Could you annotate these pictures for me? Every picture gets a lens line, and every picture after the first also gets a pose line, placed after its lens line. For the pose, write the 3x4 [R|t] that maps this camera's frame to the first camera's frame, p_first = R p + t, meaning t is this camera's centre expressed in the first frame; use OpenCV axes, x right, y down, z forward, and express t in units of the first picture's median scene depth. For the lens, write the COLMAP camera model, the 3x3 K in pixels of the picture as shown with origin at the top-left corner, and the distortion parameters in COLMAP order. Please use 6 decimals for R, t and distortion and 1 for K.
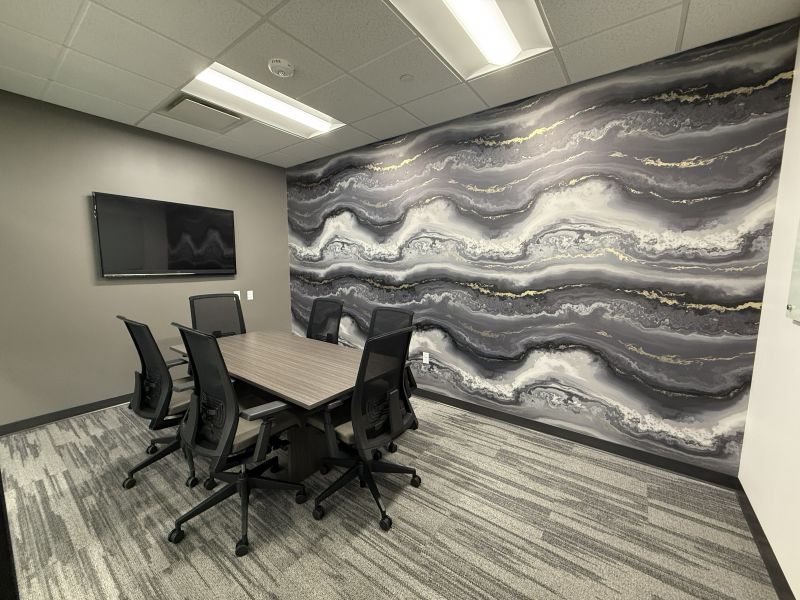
lens RADIAL K [[283.3, 0, 413.1], [0, 283.3, 290.4], [0, 0, 1]] dist [0.003617, 0.000278]
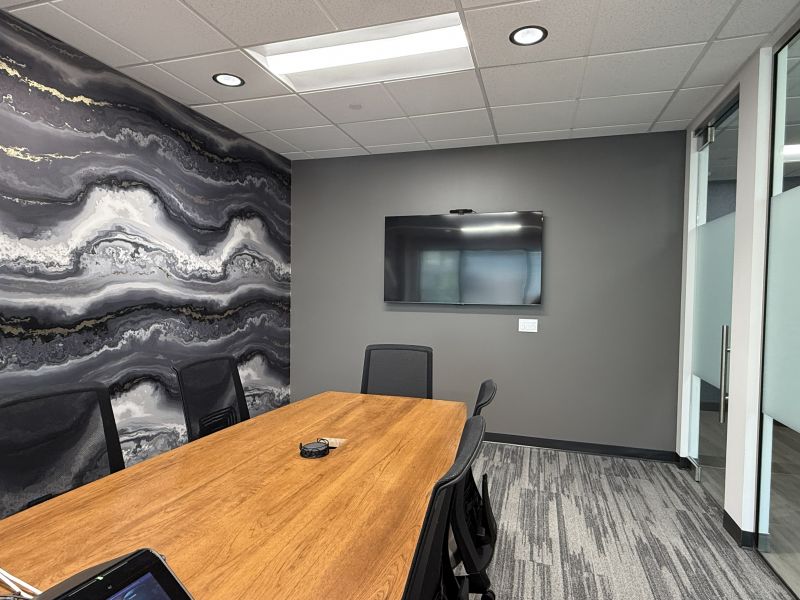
lens RADIAL K [[463.9, 0, 400.0], [0, 463.9, 301.3], [0, 0, 1]] dist [0.004684, 0.000352]
pose [[-0.267731, -0.040259, 0.962652, -1.074306], [0.078439, 0.994899, 0.063423, -0.069562], [-0.960296, 0.092490, -0.263207, 0.676592]]
